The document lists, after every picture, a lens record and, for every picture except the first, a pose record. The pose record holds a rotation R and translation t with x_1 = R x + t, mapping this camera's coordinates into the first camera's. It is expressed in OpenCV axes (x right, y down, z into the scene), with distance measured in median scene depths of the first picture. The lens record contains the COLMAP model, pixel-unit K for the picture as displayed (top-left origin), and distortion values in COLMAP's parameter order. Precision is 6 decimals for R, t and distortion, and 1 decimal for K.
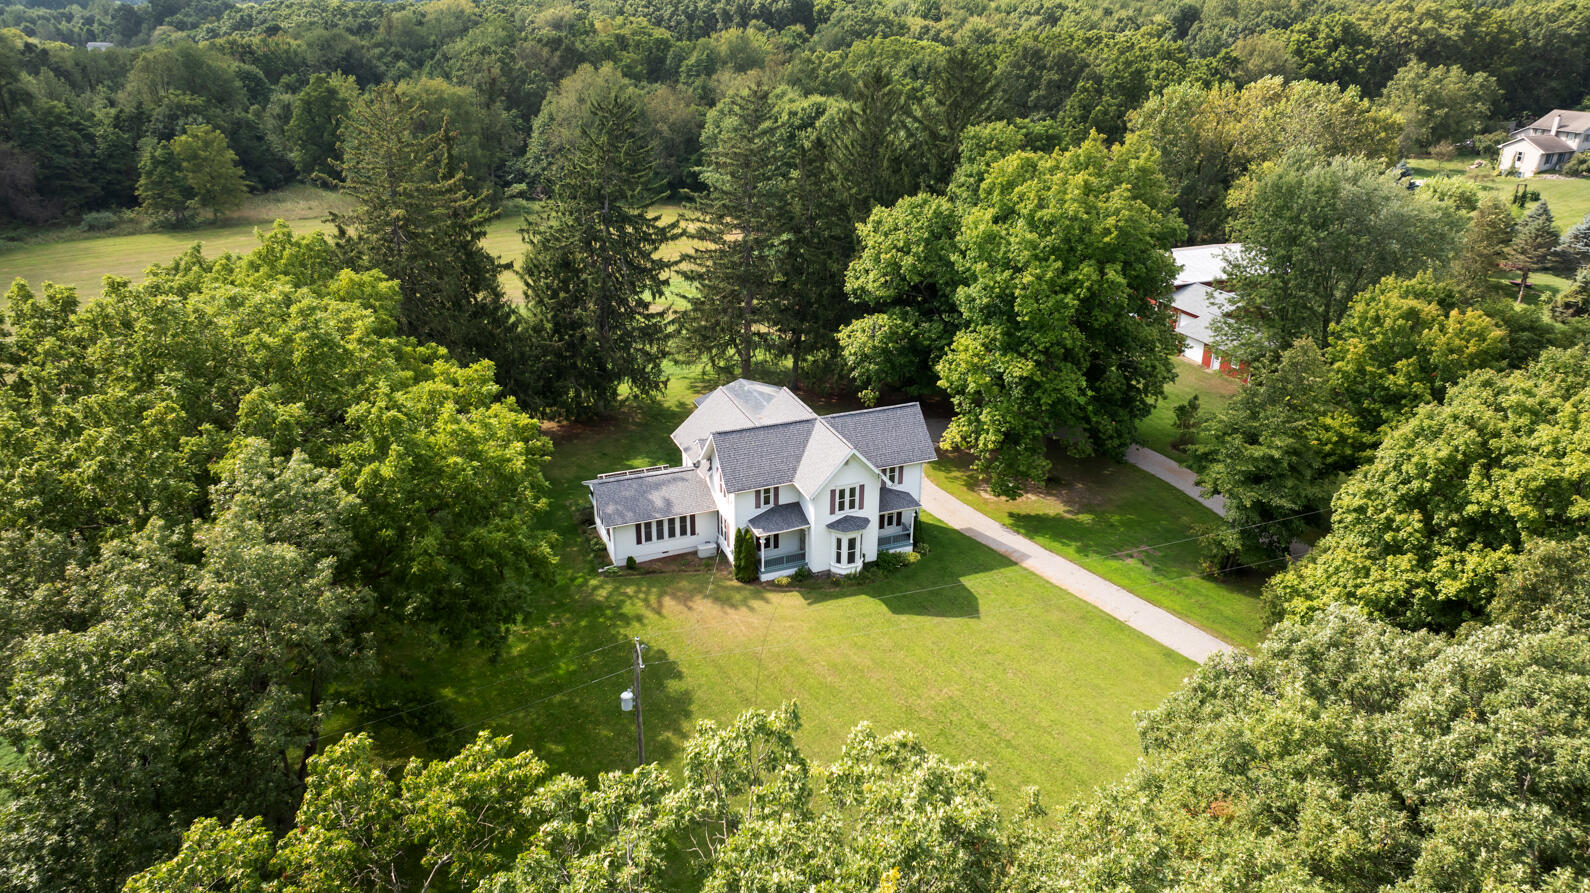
lens RADIAL K [[1137.2, 0, 797.7], [0, 1137.2, 446.3], [0, 0, 1]] dist [0.004196, 0.000841]
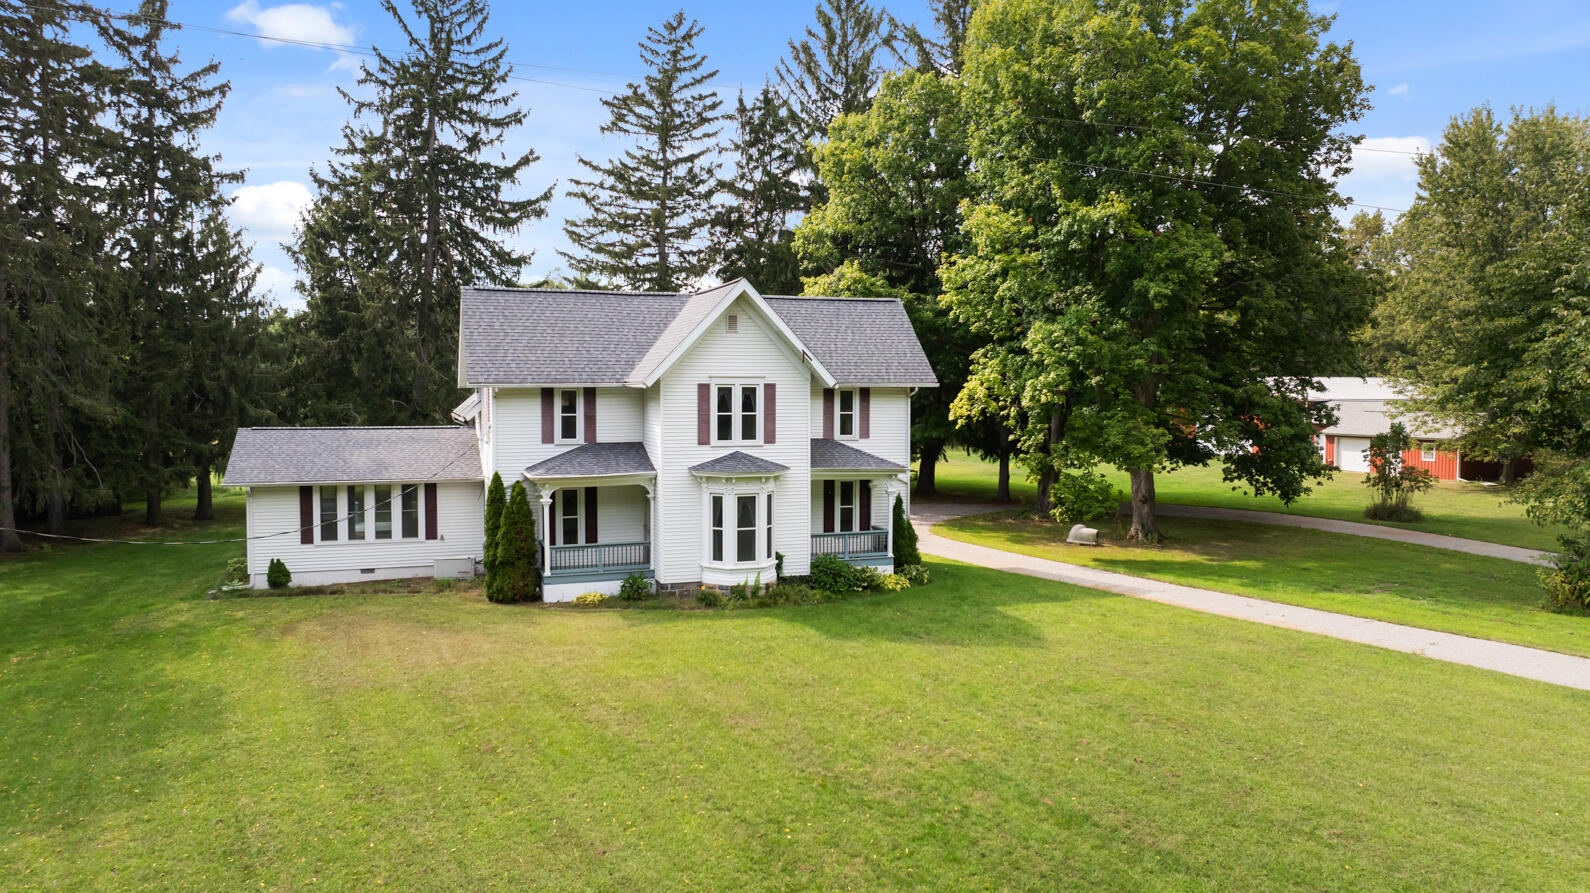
lens RADIAL K [[1137.2, 0, 789.3], [0, 1137.2, 445.8], [0, 0, 1]] dist [0.004196, 0.000841]
pose [[0.998593, -0.004166, -0.052872, 0.087803], [-0.014585, 0.936901, -0.349290, 0.216403], [0.050991, 0.349569, 0.935522, 0.572205]]
